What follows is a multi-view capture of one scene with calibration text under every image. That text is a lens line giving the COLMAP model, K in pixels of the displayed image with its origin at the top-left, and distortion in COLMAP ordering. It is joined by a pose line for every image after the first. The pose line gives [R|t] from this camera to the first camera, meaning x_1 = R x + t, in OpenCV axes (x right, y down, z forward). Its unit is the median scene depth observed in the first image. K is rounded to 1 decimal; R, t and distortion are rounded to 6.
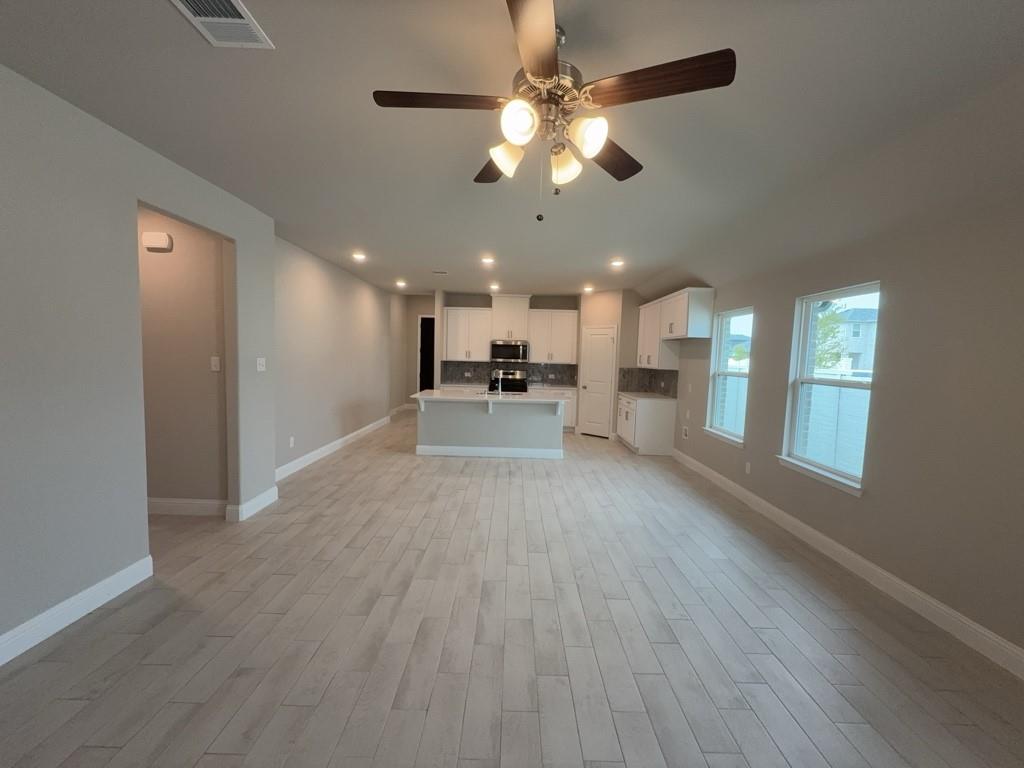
lens RADIAL K [[407.2, 0, 512.0], [0, 407.2, 384.0], [0, 0, 1]] dist [-0.003141, -0.000543]
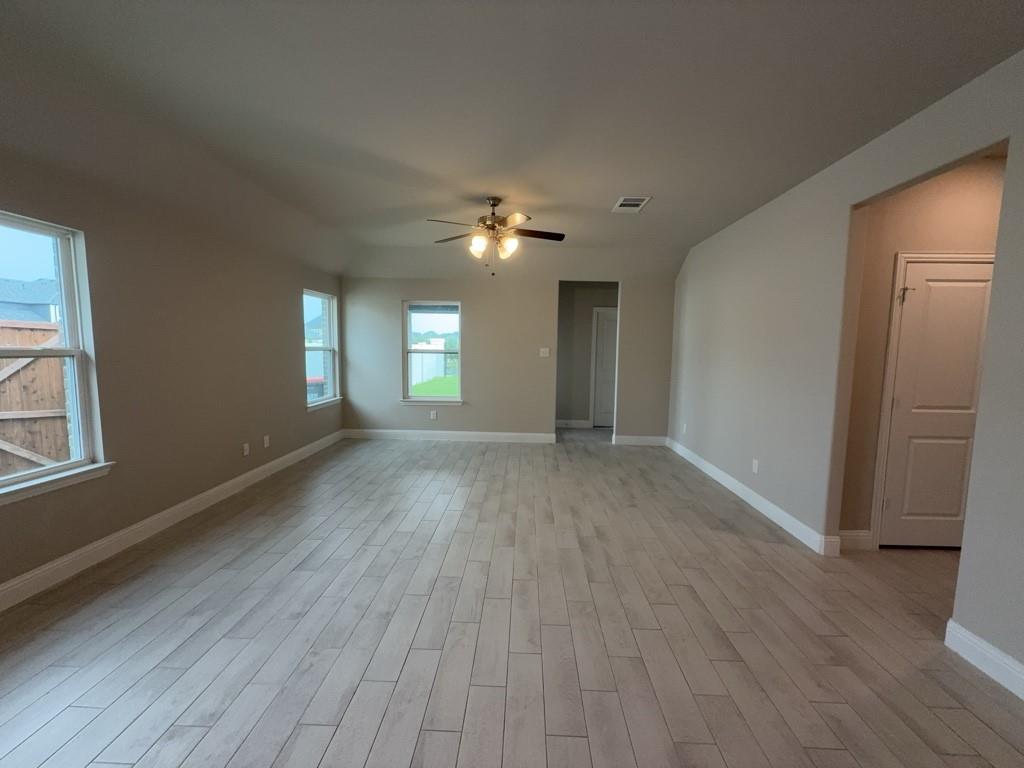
lens RADIAL K [[407.2, 0, 512.0], [0, 407.2, 384.0], [0, 0, 1]] dist [-0.003141, -0.000543]
pose [[-0.998464, -0.048241, 0.027230, -0.027008], [-0.043245, 0.985993, 0.161082, -0.042710], [-0.034620, 0.159657, -0.986565, 0.738152]]
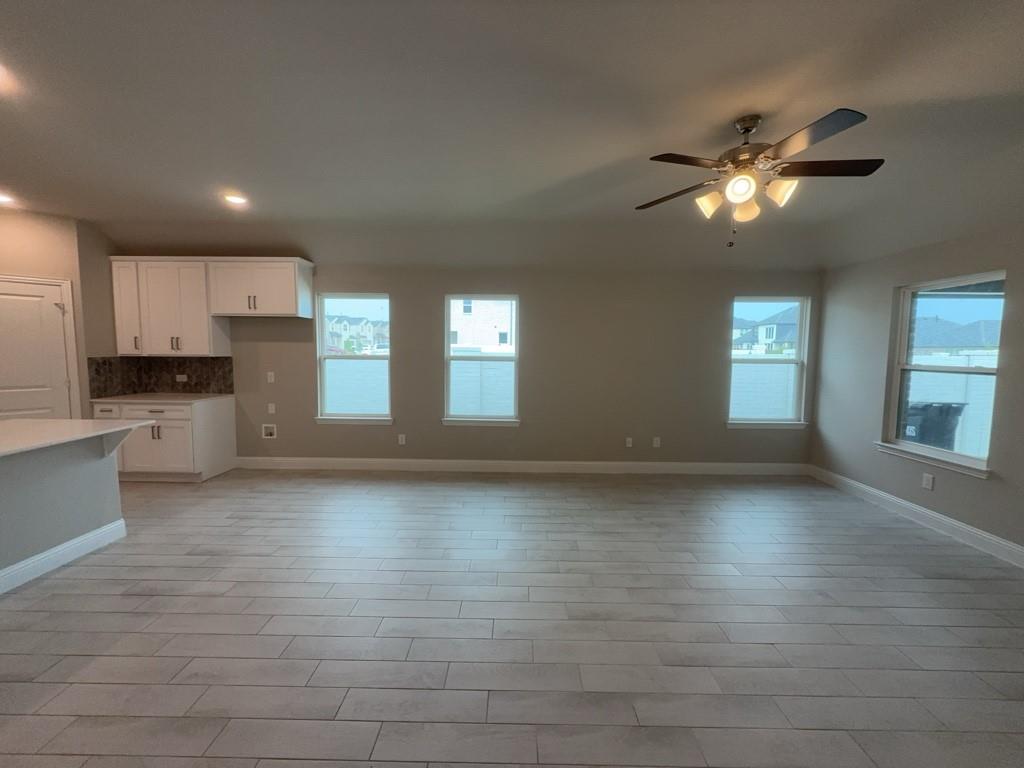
lens RADIAL K [[407.2, 0, 512.0], [0, 407.2, 384.0], [0, 0, 1]] dist [-0.003141, -0.000543]
pose [[0.007309, -0.113457, 0.993516, -0.307793], [0.059673, 0.991821, 0.112824, -0.032257], [-0.998191, 0.058461, 0.014019, 0.398393]]
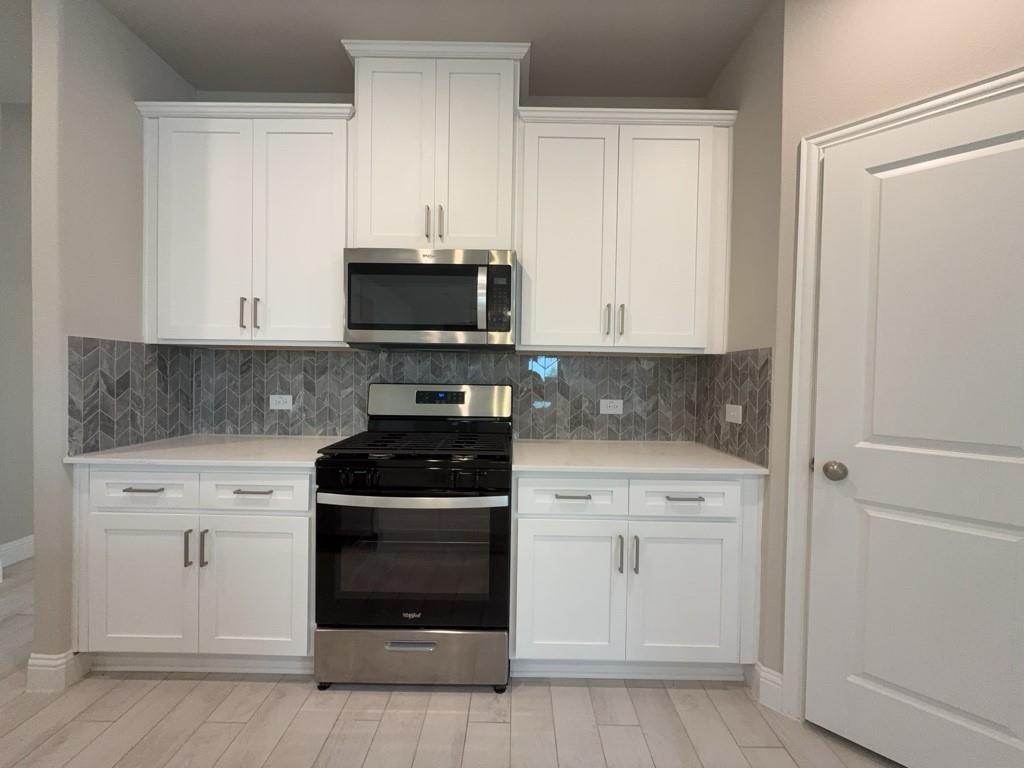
lens RADIAL K [[407.2, 0, 512.0], [0, 407.2, 384.0], [0, 0, 1]] dist [-0.003141, -0.000543]
pose [[0.999948, -0.009576, -0.003376, 0.042833], [0.009393, 0.998671, -0.050675, -0.024026], [0.003856, 0.050640, 0.998710, 0.883357]]
